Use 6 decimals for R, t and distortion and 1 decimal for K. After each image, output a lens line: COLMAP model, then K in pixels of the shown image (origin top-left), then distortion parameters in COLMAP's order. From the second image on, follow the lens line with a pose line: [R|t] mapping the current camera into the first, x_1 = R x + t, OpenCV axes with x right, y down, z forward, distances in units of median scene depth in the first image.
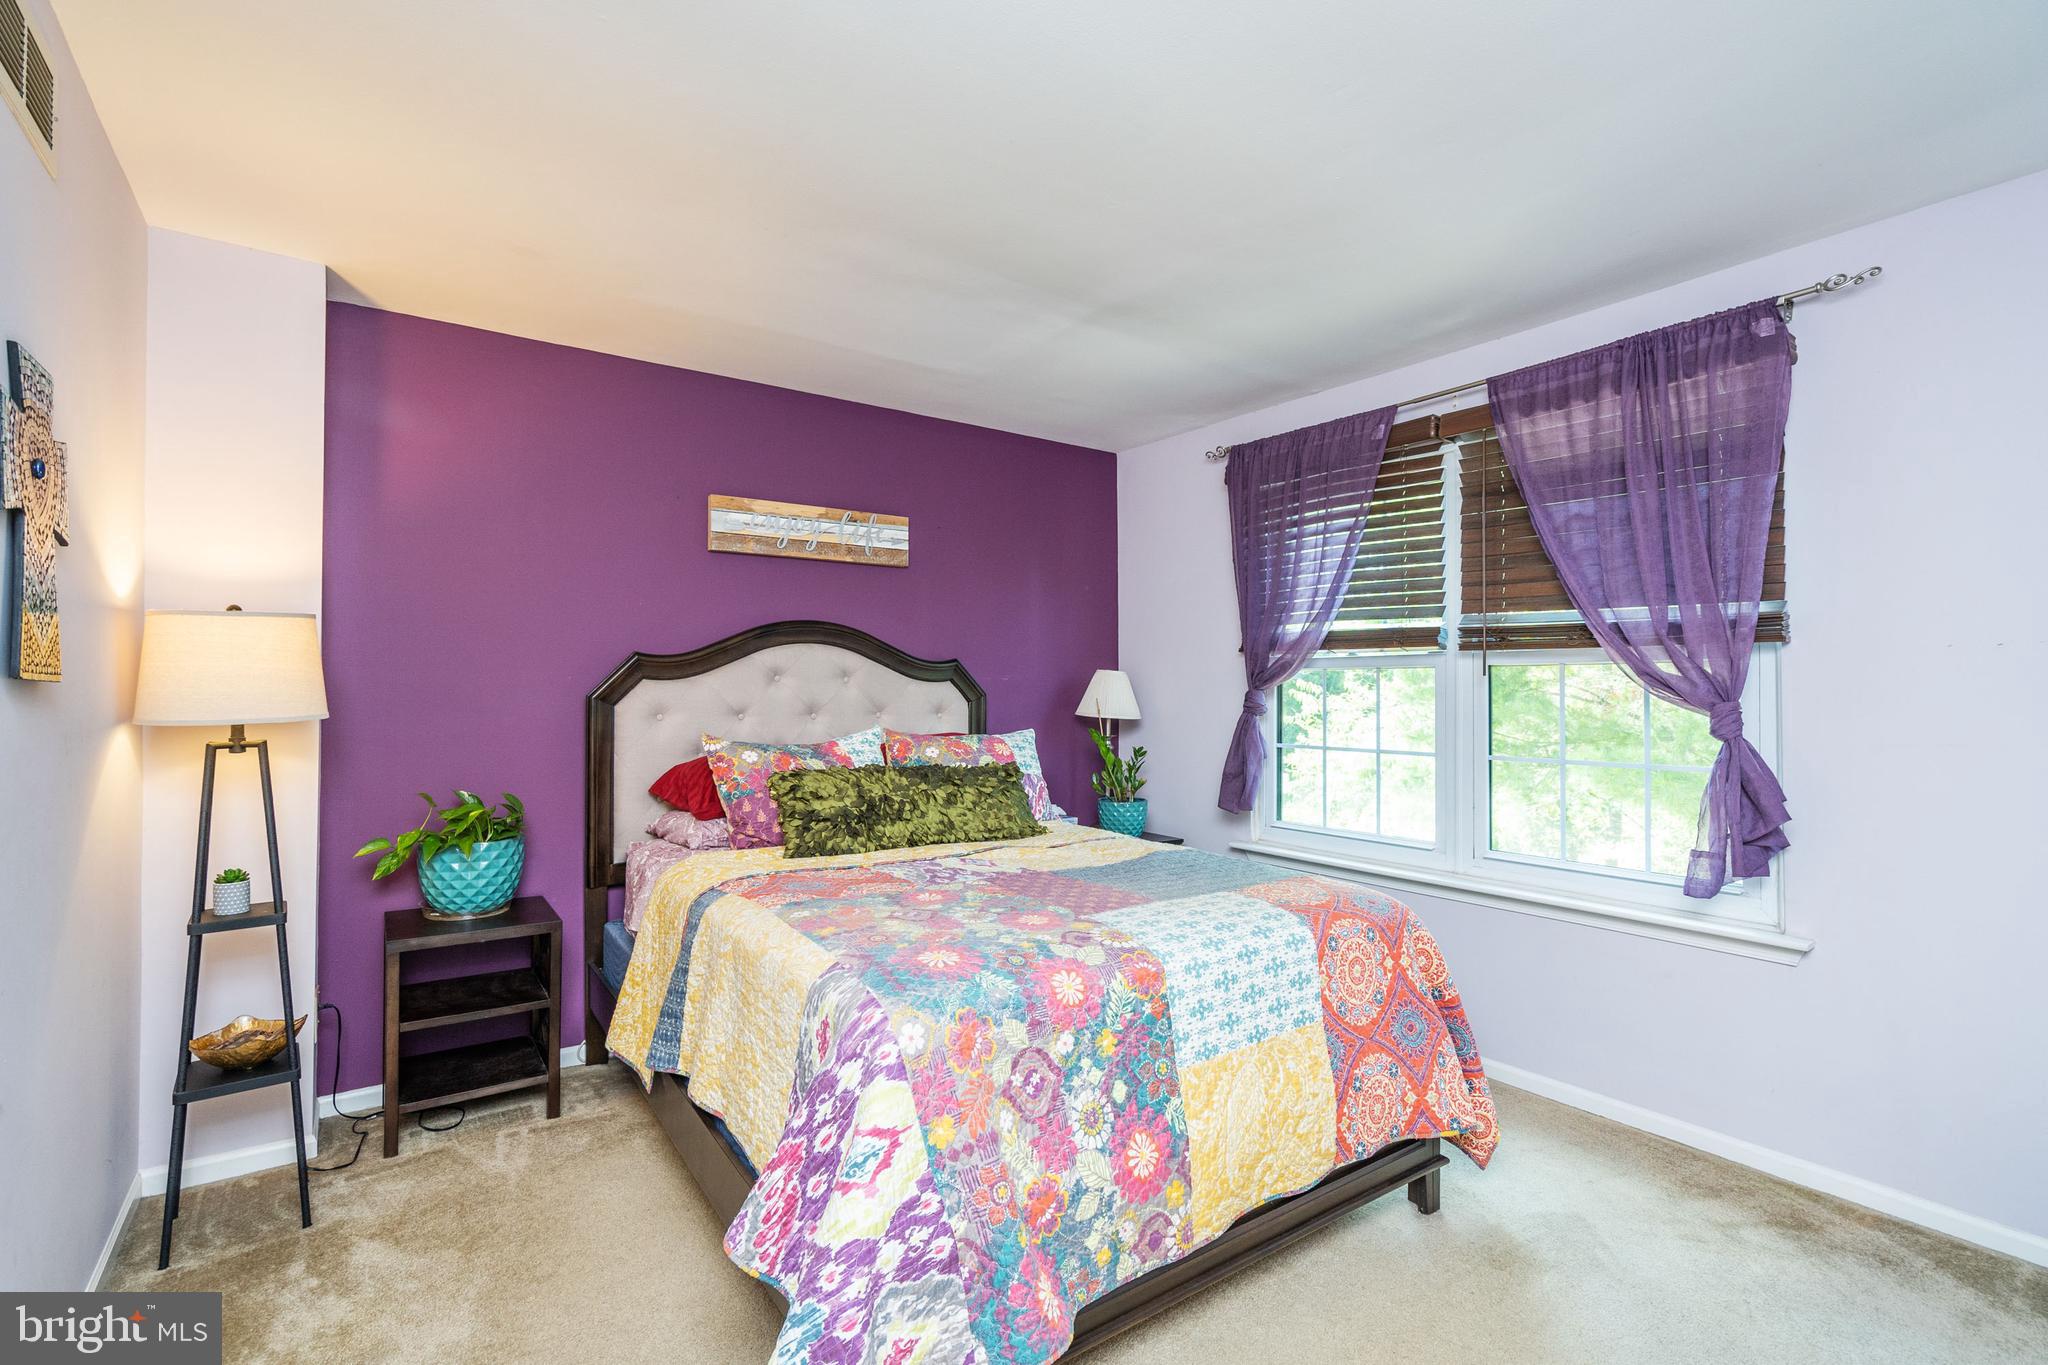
lens RADIAL K [[941.3, 0, 1036.2], [0, 941.3, 676.8], [0, 0, 1]] dist [-0.004148, 0.002219]
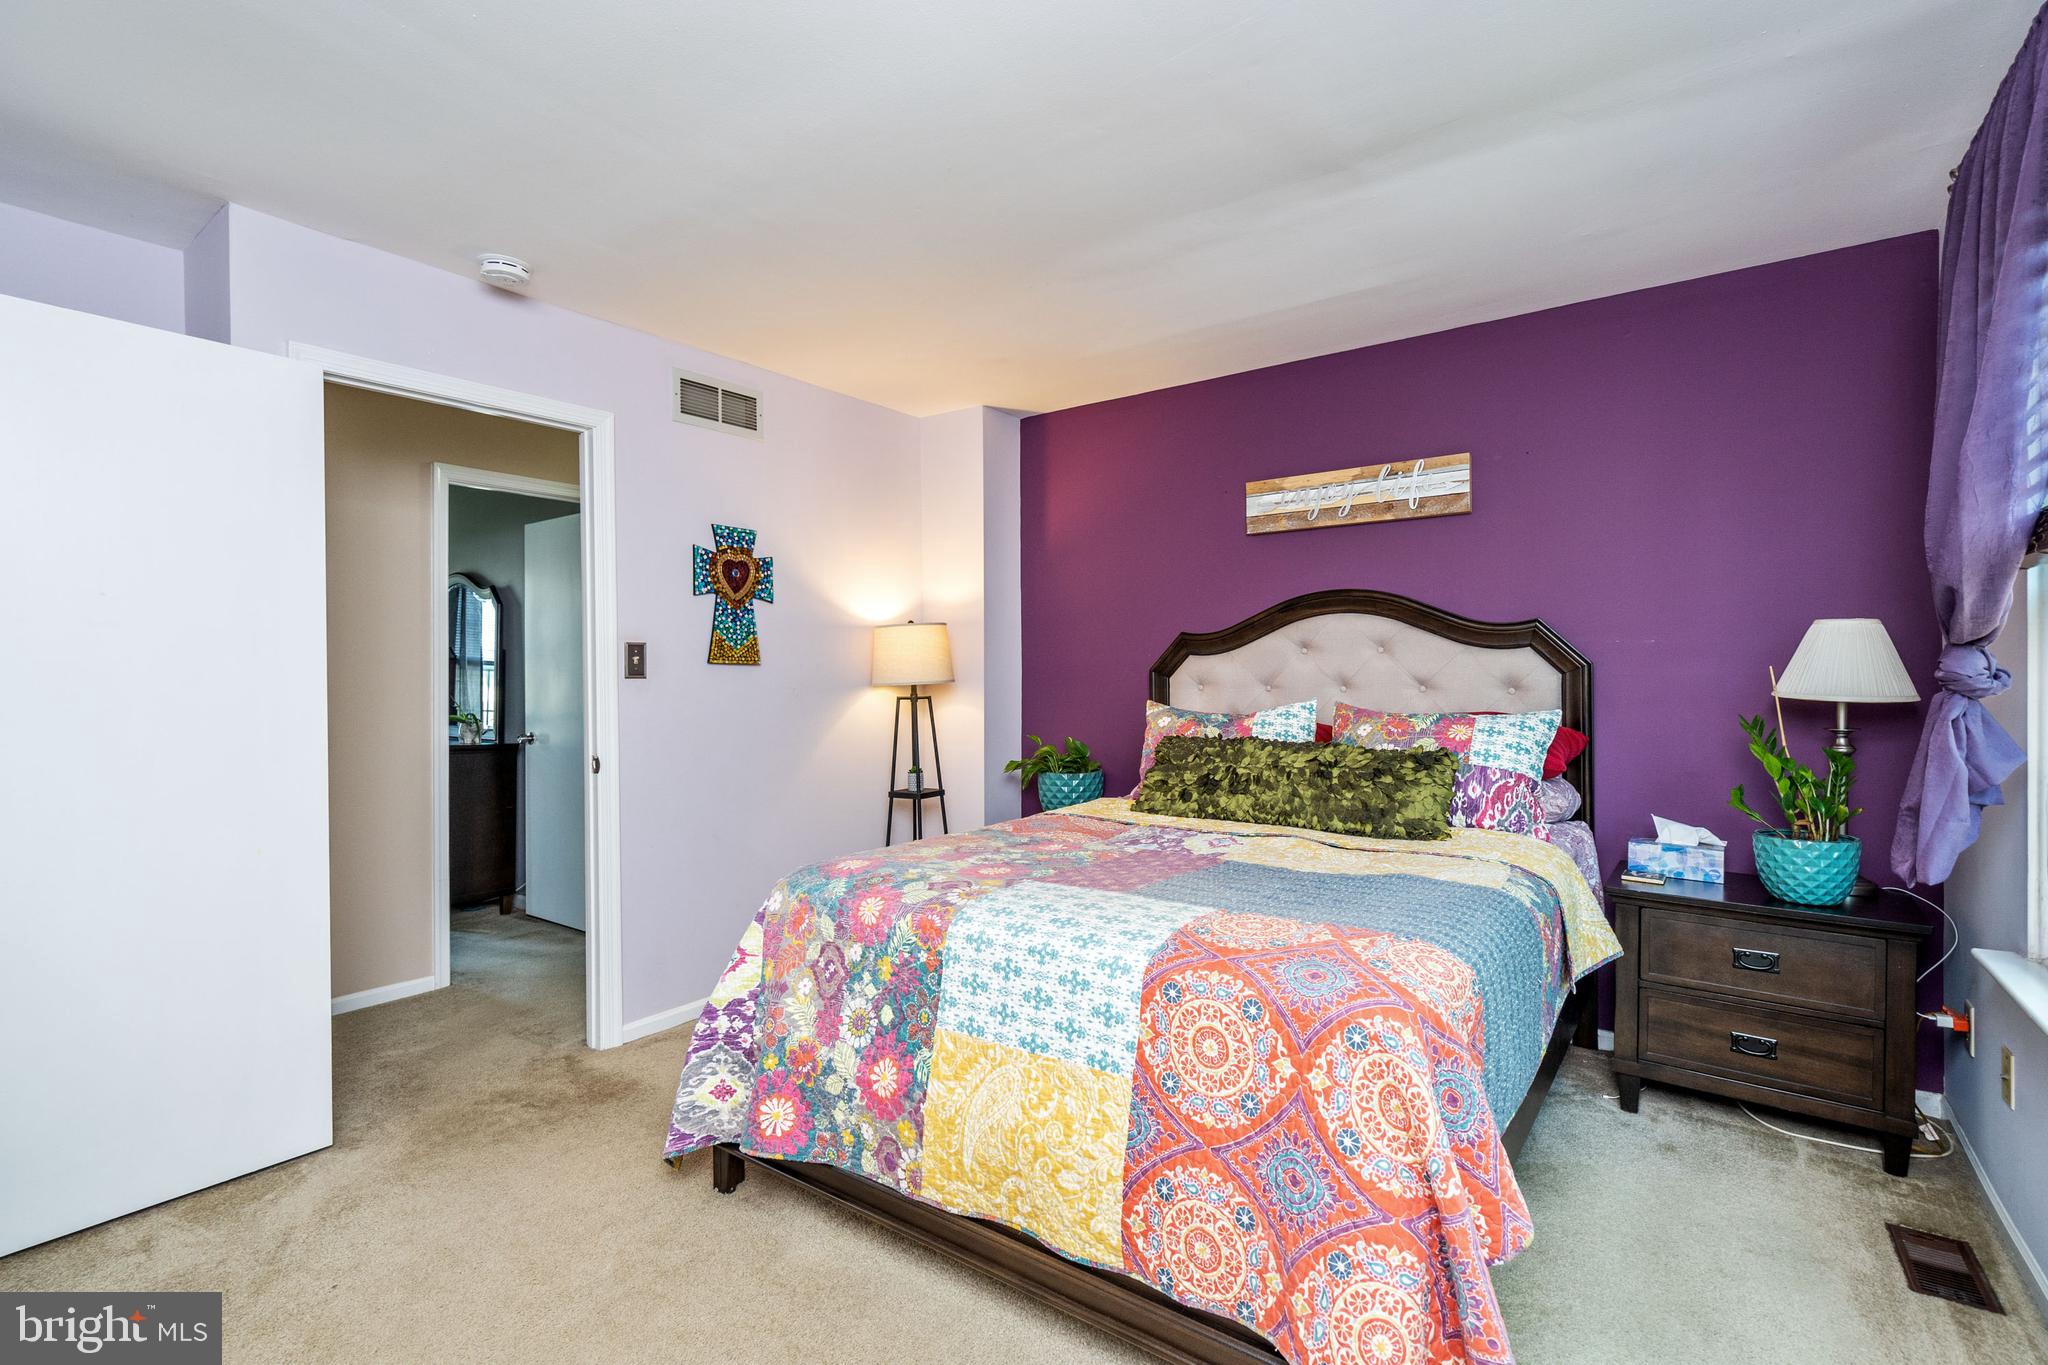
lens RADIAL K [[941.3, 0, 1034.2], [0, 941.3, 684.9], [0, 0, 1]] dist [-0.004148, 0.002219]
pose [[0.315249, 0.006615, -0.948986, 1.122379], [0.020699, 0.999690, 0.013844, 0.035058], [0.948783, -0.024008, 0.315014, 0.770888]]
